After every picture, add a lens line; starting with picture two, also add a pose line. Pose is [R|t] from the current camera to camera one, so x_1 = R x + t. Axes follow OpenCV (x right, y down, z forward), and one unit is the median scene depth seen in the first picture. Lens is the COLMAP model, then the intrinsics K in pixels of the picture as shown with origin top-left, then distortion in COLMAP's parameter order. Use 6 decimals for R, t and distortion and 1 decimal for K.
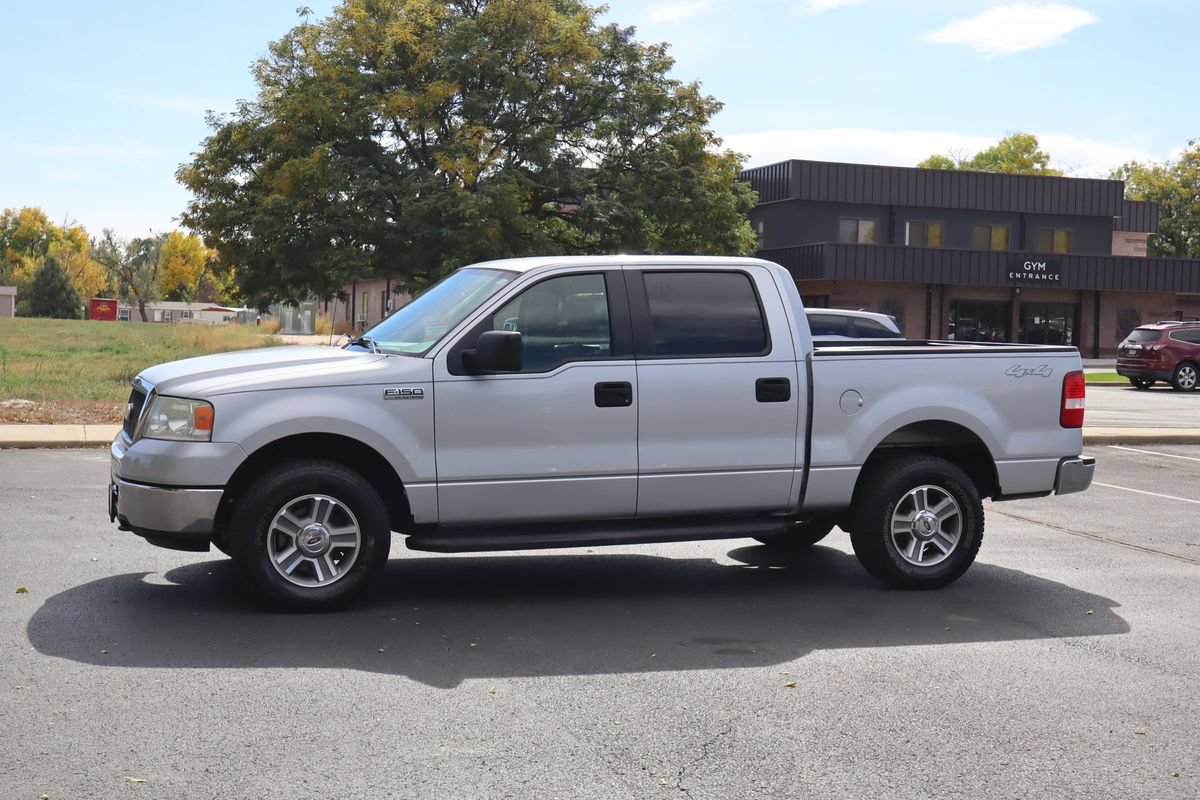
lens RADIAL K [[1609.6, 0, 600.0], [0, 1609.6, 400.0], [0, 0, 1]] dist [0.010264, -0.069753]
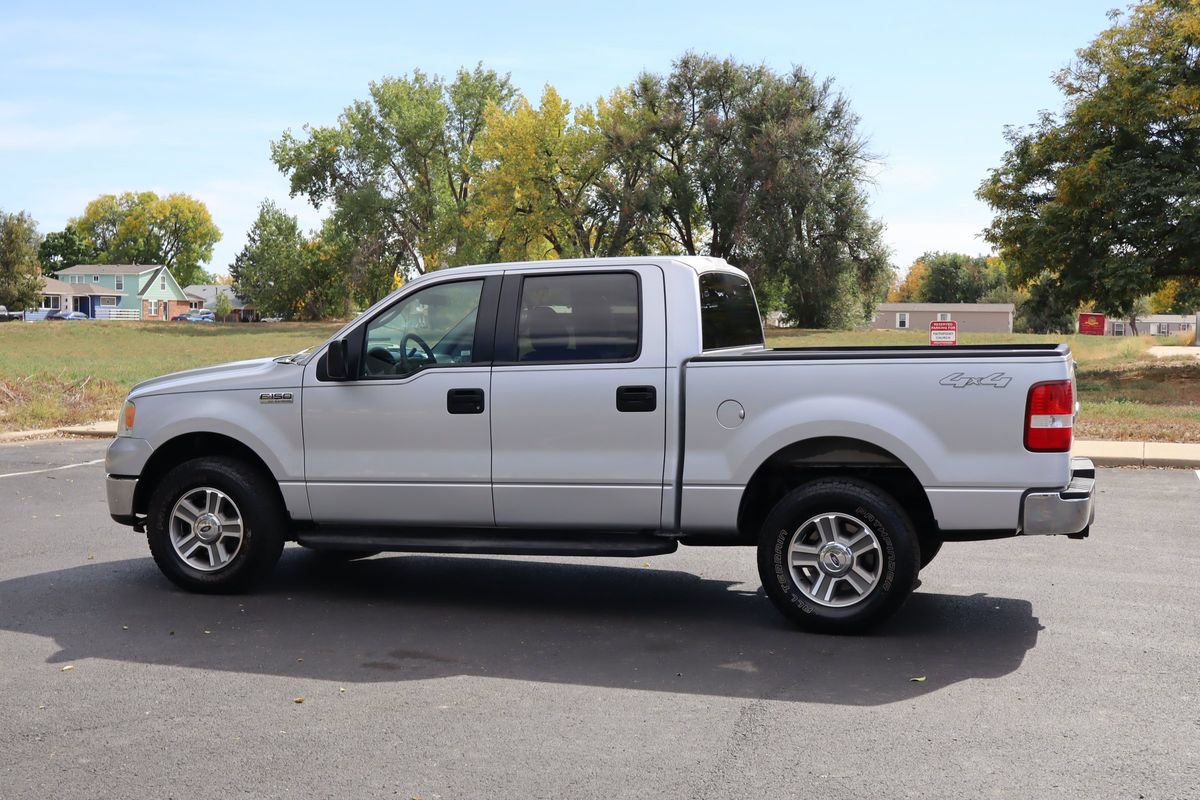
lens RADIAL K [[1569.5, 0, 600.0], [0, 1569.5, 400.0], [0, 0, 1]] dist [0.002620, -0.037053]
pose [[0.801111, 0.011151, -0.598412, 0.610826], [-0.016050, 0.999867, -0.002855, -0.002648], [0.598300, 0.011892, 0.801184, 0.259899]]
